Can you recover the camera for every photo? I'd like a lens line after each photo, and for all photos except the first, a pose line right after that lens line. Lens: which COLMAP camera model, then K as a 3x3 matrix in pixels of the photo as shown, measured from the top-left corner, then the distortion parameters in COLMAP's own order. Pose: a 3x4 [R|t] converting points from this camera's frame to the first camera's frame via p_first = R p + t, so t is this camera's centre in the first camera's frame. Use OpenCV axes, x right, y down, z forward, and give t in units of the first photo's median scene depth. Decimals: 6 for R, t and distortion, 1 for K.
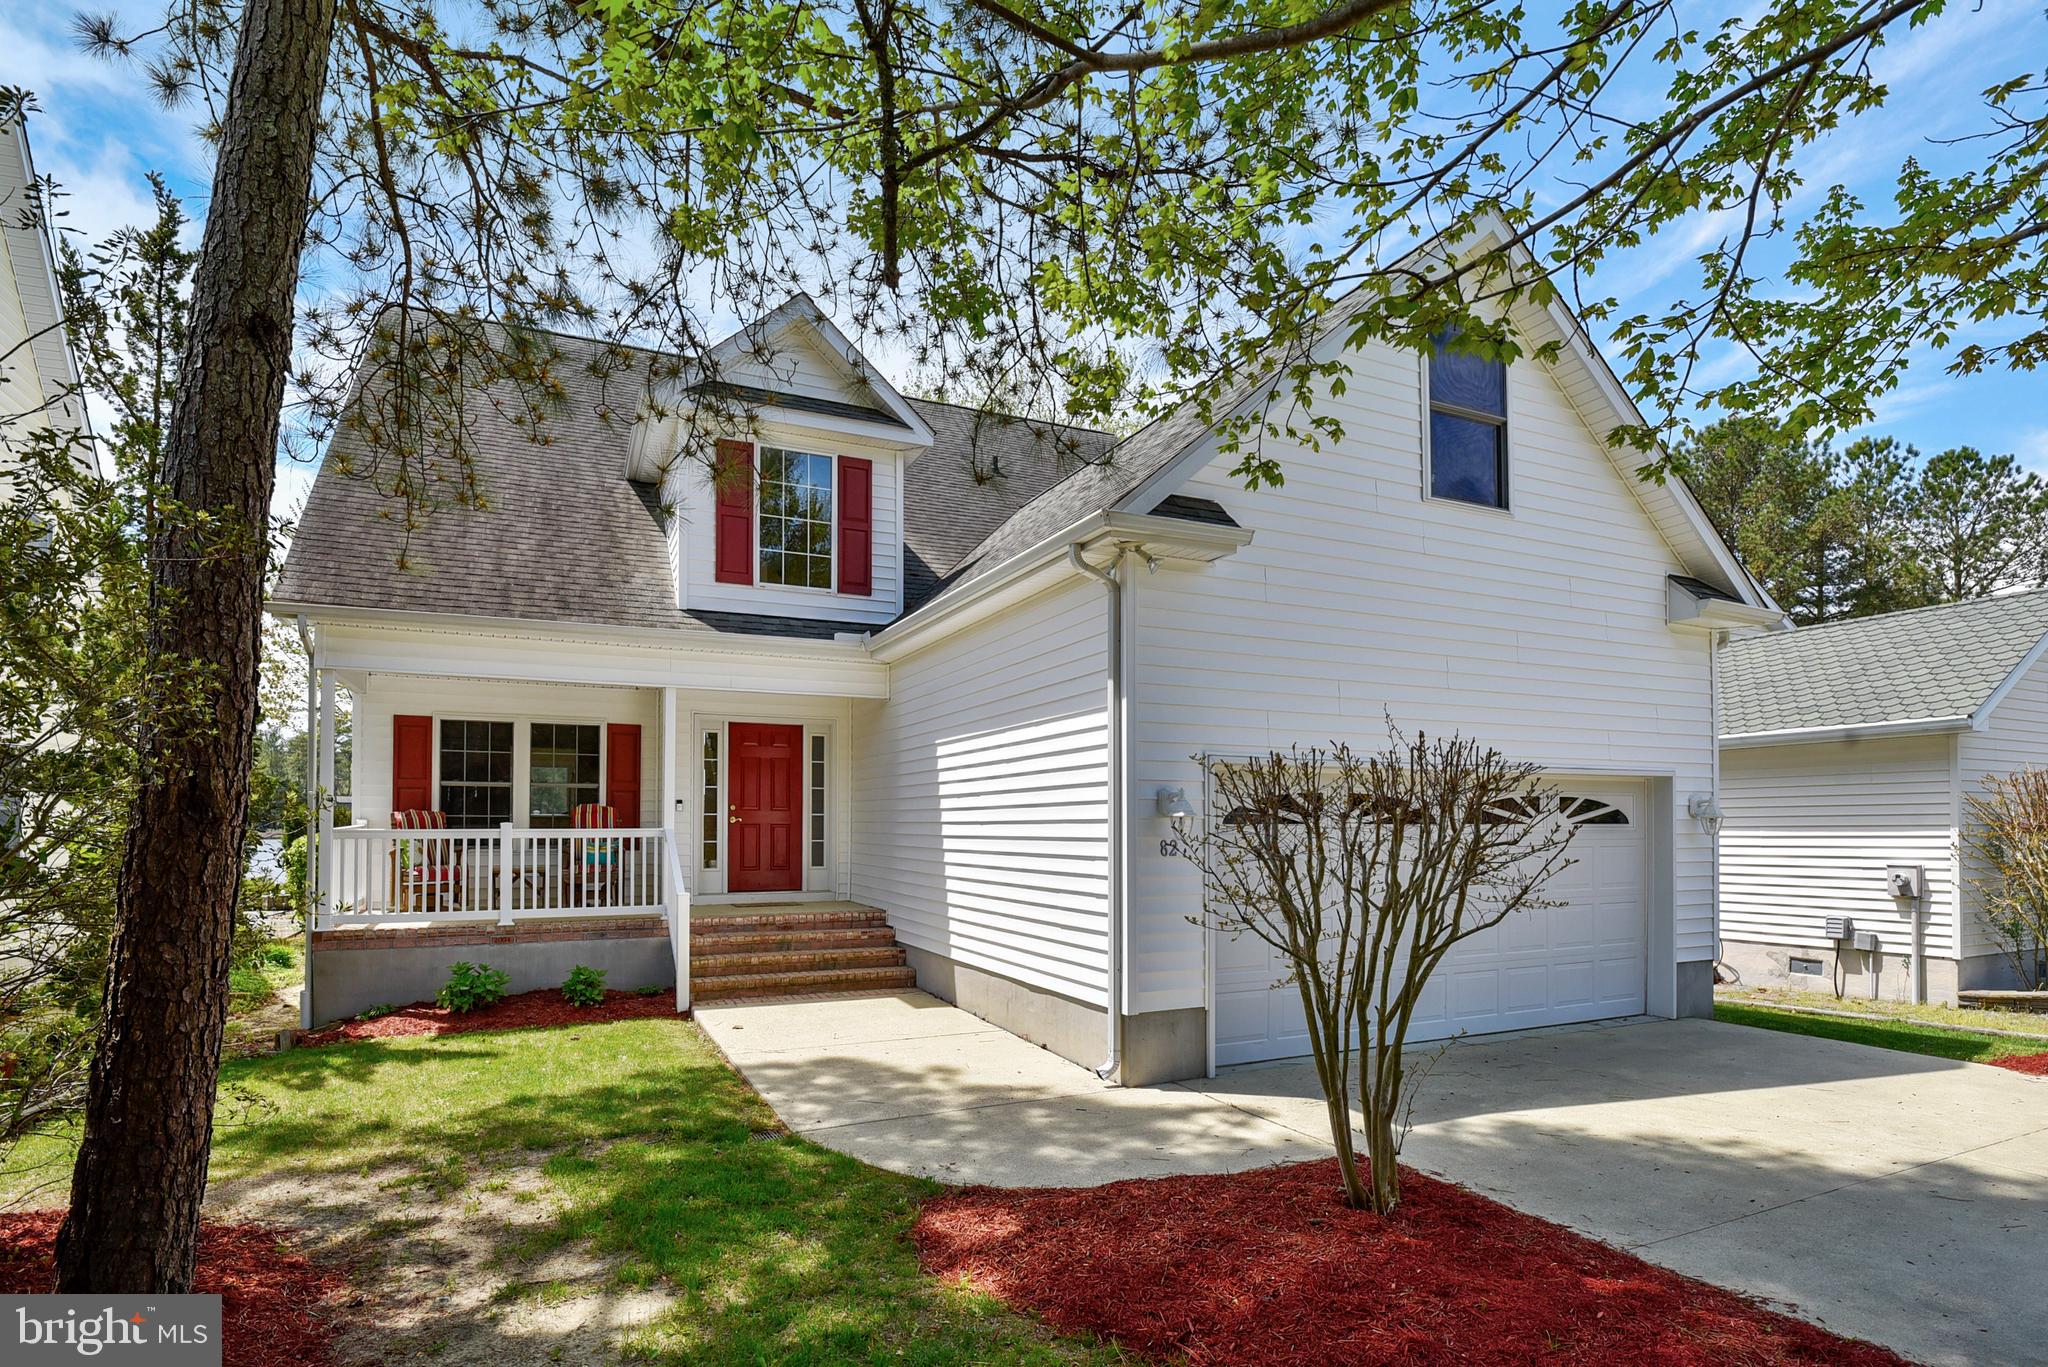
lens RADIAL K [[1006.8, 0, 991.8], [0, 1006.8, 810.6], [0, 0, 1]] dist [0.017337, -0.013725]
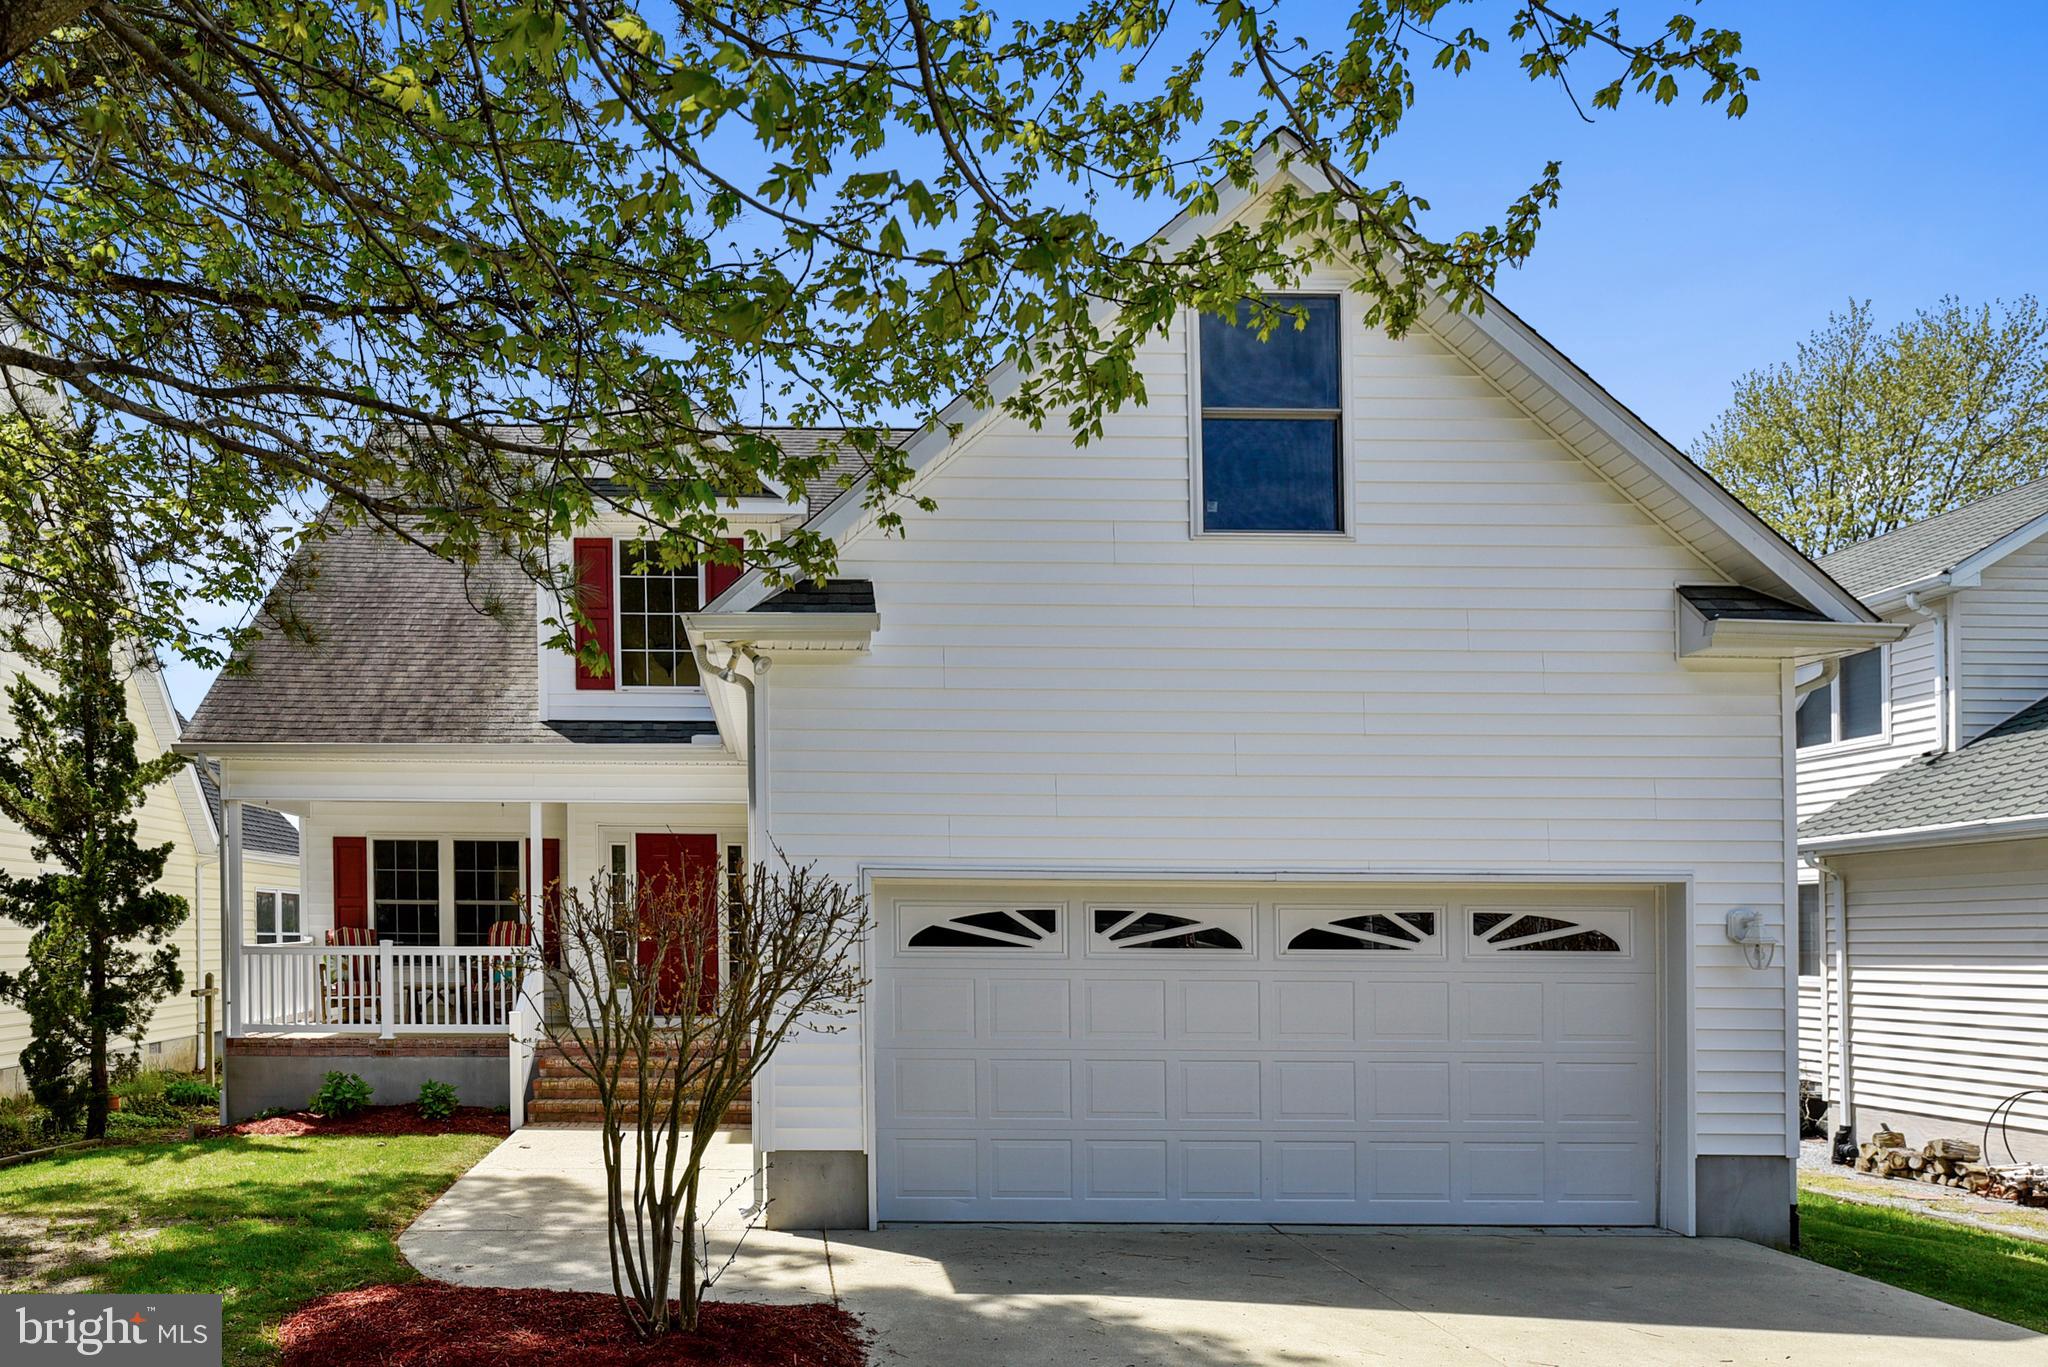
lens RADIAL K [[1343.5, 0, 847.7], [0, 1343.5, 958.8], [0, 0, 1]] dist [0.029967, -0.002975]
pose [[0.912299, 0.011648, -0.409359, 0.615959], [-0.002632, 0.999742, 0.022582, -0.001466], [0.409516, -0.019525, 0.912094, -0.081148]]
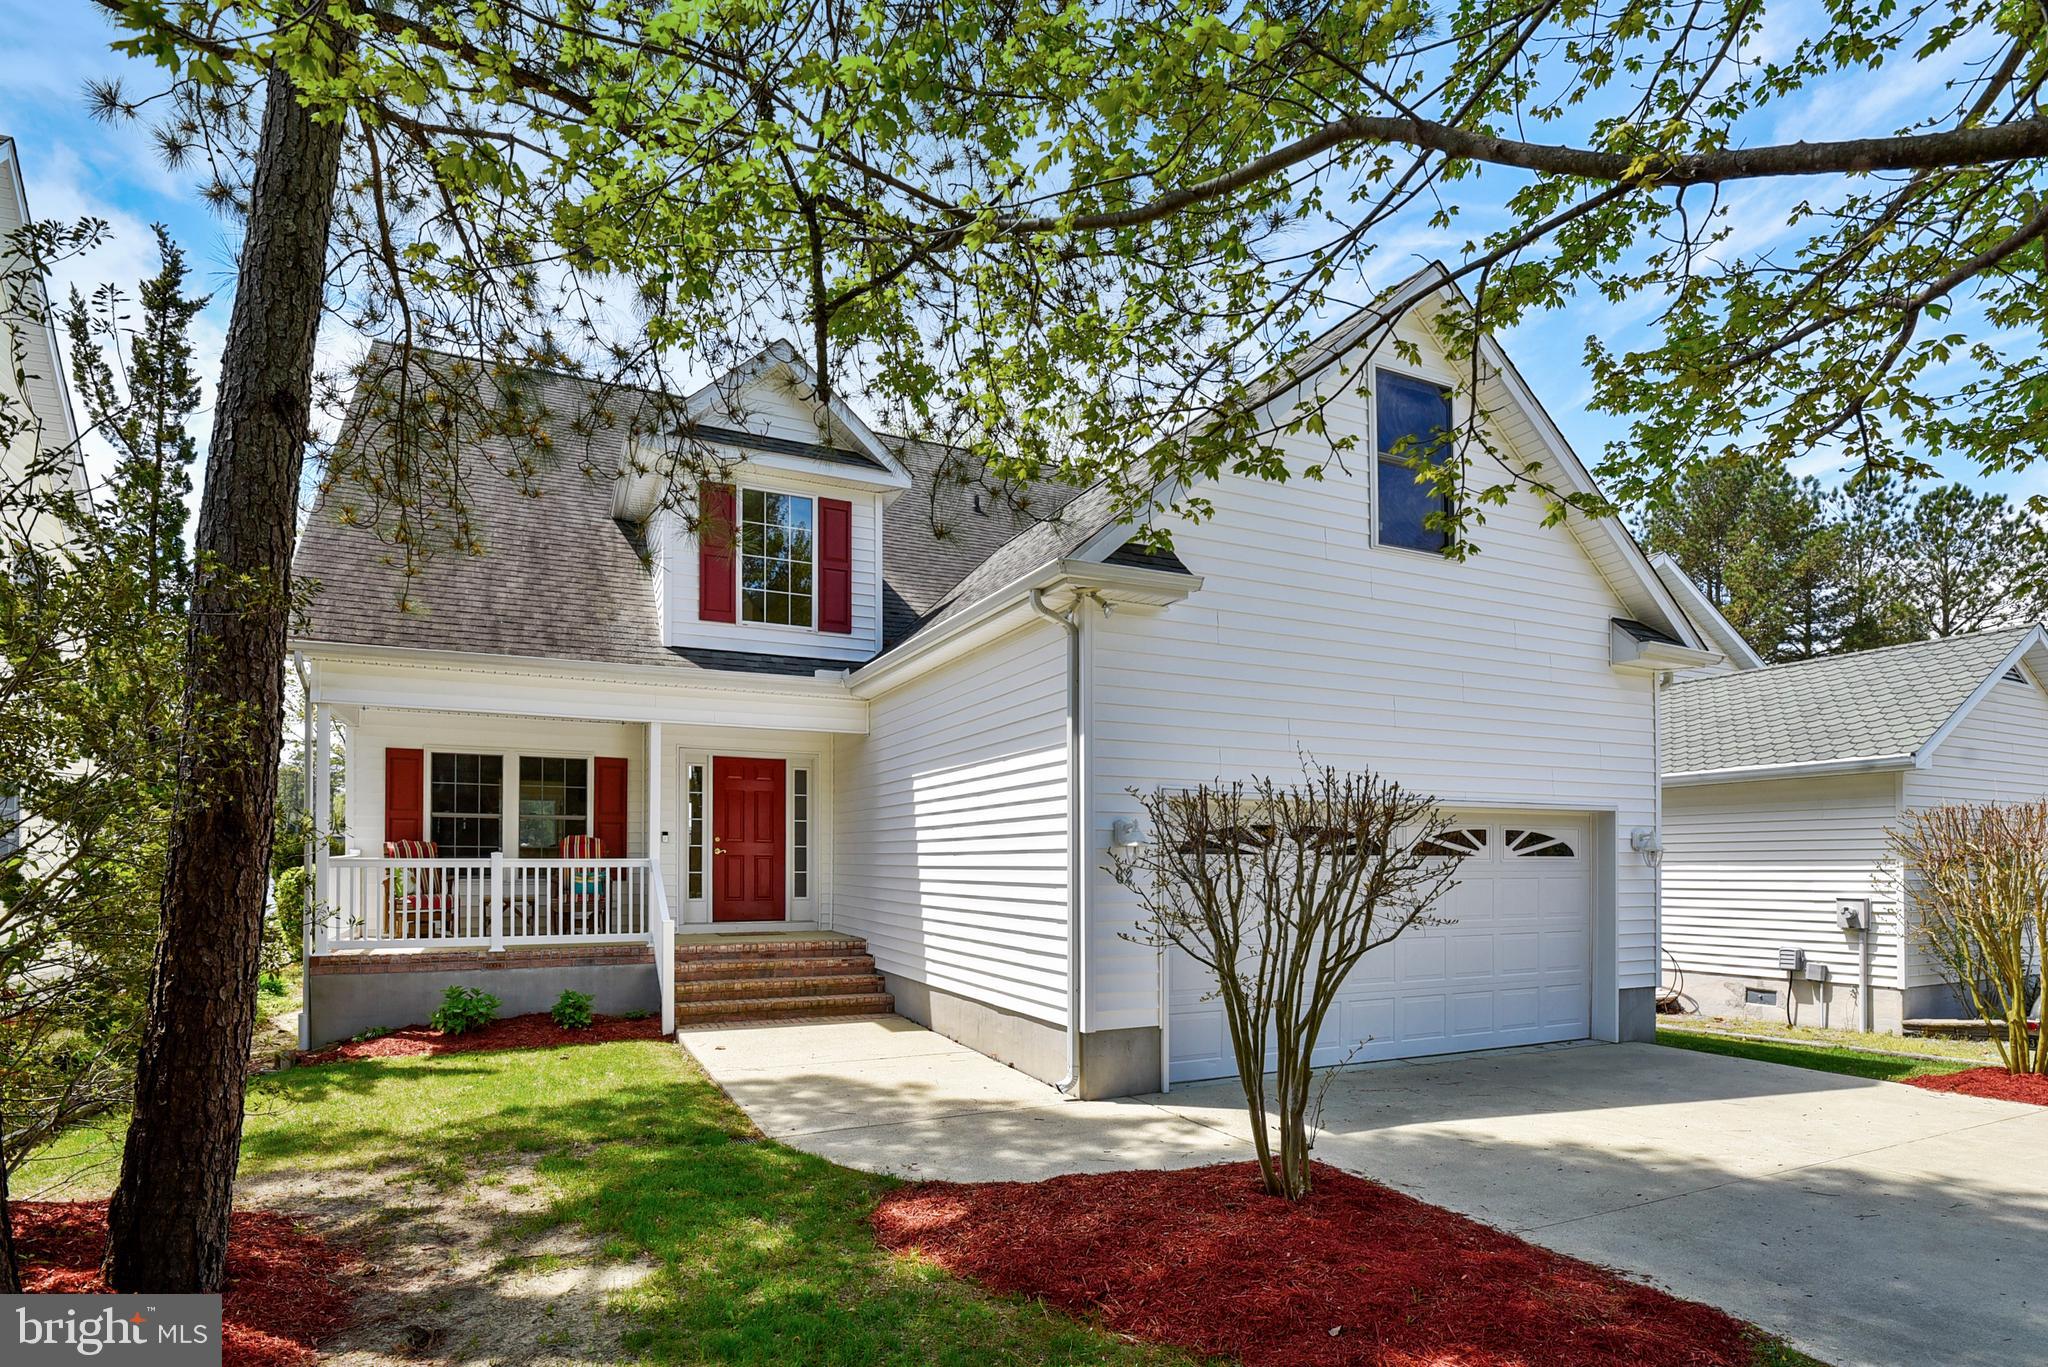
lens RADIAL K [[1006.8, 0, 988.6], [0, 1006.8, 860.1], [0, 0, 1]] dist [0.017337, -0.013725]
pose [[0.999967, 0.002727, 0.007701, 0.019511], [-0.002836, 0.999895, 0.014208, 0.004537], [-0.007661, -0.014229, 0.999869, -0.049149]]
